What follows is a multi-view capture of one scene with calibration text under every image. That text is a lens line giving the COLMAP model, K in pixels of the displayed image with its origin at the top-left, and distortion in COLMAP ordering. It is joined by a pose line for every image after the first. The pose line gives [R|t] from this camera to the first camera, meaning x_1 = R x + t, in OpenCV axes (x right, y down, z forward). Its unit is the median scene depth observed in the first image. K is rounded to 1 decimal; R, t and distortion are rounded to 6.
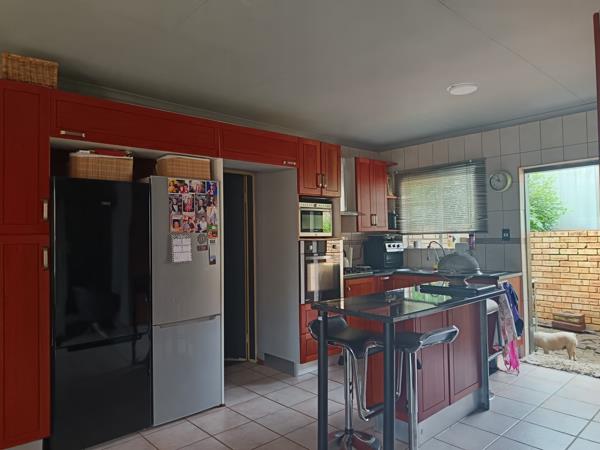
lens RADIAL K [[414.9, 0, 305.3], [0, 414.9, 219.5], [0, 0, 1]] dist [0.109504, -0.137401]
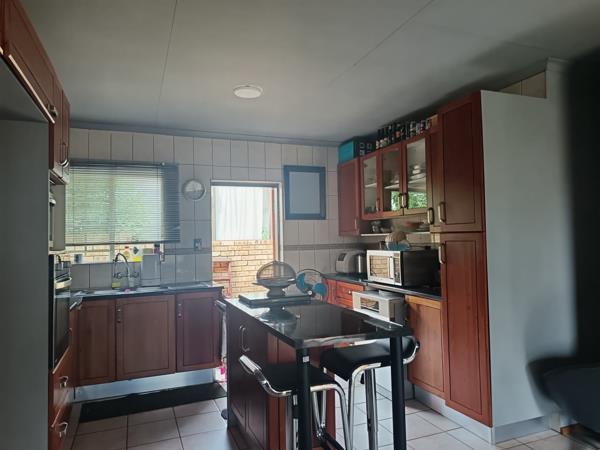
lens RADIAL K [[414.9, 0, 305.3], [0, 414.9, 219.5], [0, 0, 1]] dist [0.109504, -0.137401]
pose [[0.361841, 0.050051, 0.930895, -0.341973], [-0.023360, 0.998731, -0.044618, 0.014937], [-0.931947, -0.005601, 0.362551, 0.389591]]
